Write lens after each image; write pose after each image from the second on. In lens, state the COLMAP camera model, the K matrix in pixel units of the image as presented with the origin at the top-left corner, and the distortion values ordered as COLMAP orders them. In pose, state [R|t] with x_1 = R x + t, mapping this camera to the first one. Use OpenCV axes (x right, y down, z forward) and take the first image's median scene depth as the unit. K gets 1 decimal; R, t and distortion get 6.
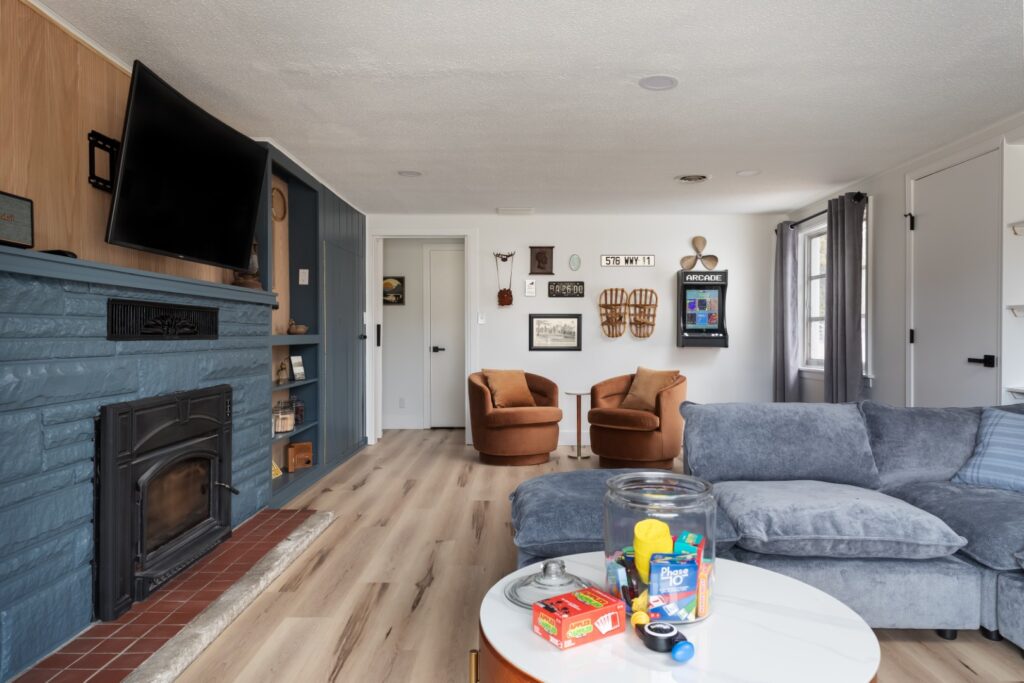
lens RADIAL K [[667.7, 0, 512.0], [0, 667.7, 341.5], [0, 0, 1]] dist [0.001644, 0.000876]
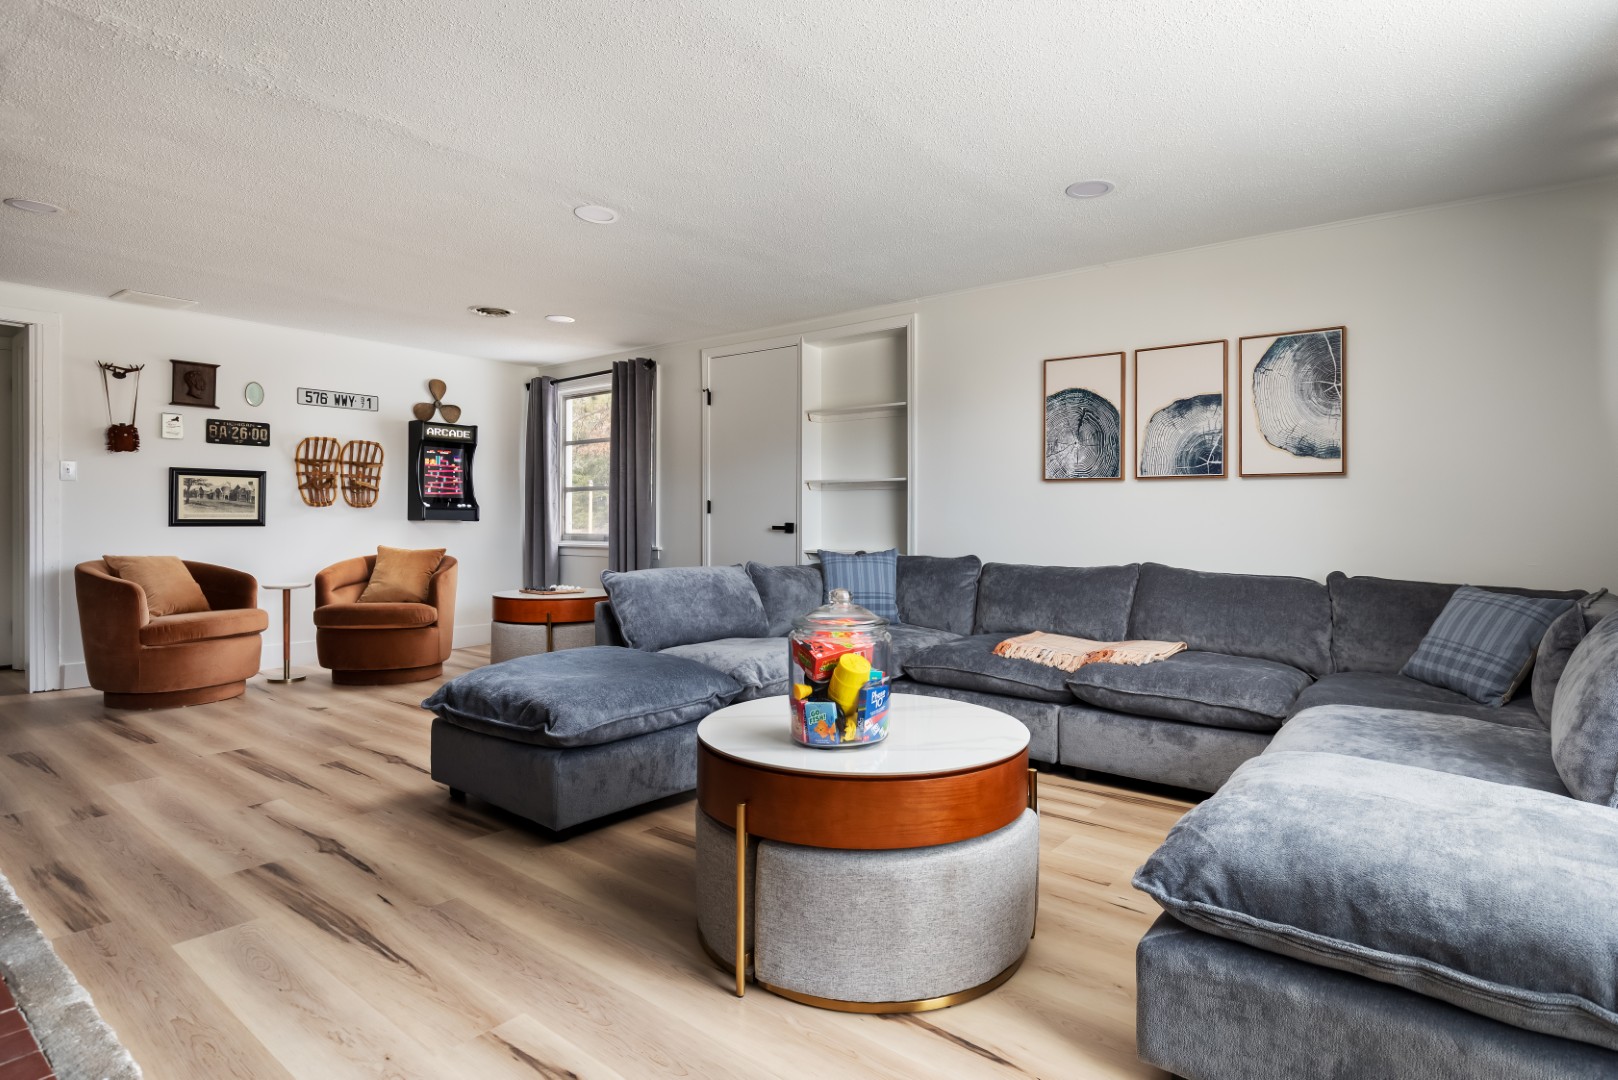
lens RADIAL K [[866.4, 0, 811.8], [0, 866.4, 511.6], [0, 0, 1]] dist [0.001038, -0.000410]
pose [[0.624525, 0.011426, 0.780921, -0.240777], [0.000499, 0.999887, -0.015029, 0.013414], [-0.781005, 0.009775, 0.624449, 0.022727]]
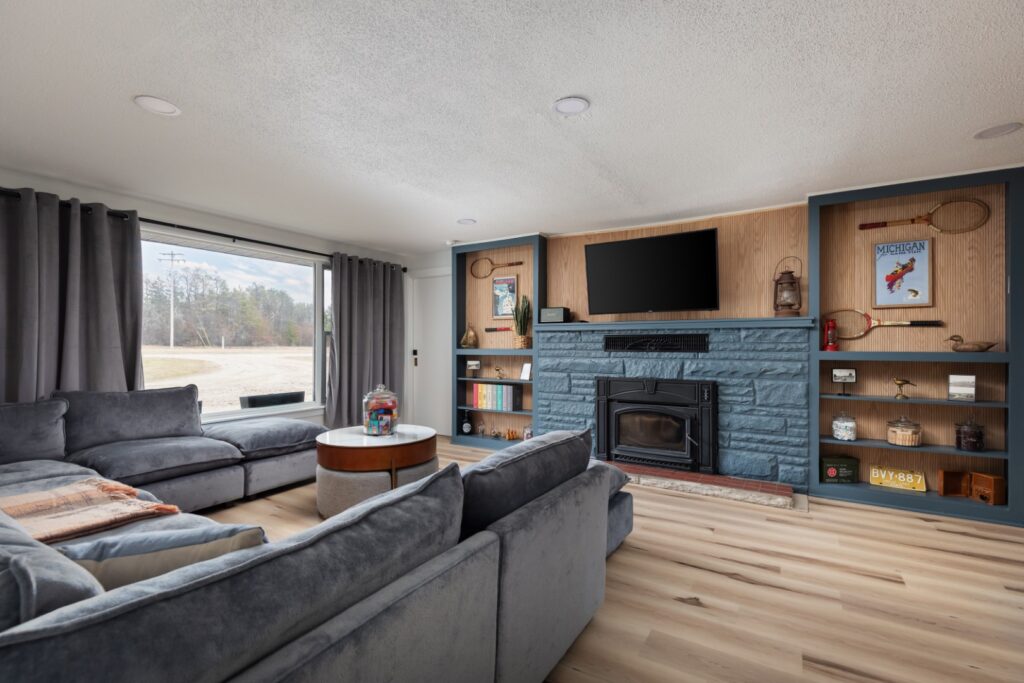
lens RADIAL K [[466.2, 0, 512.0], [0, 466.2, 341.5], [0, 0, 1]] dist [0.004695, 0.000439]
pose [[-0.501703, -0.002334, -0.865037, 0.430664], [-0.009742, 0.999948, 0.002952, -0.015954], [0.864985, 0.009908, -0.501700, 0.612318]]
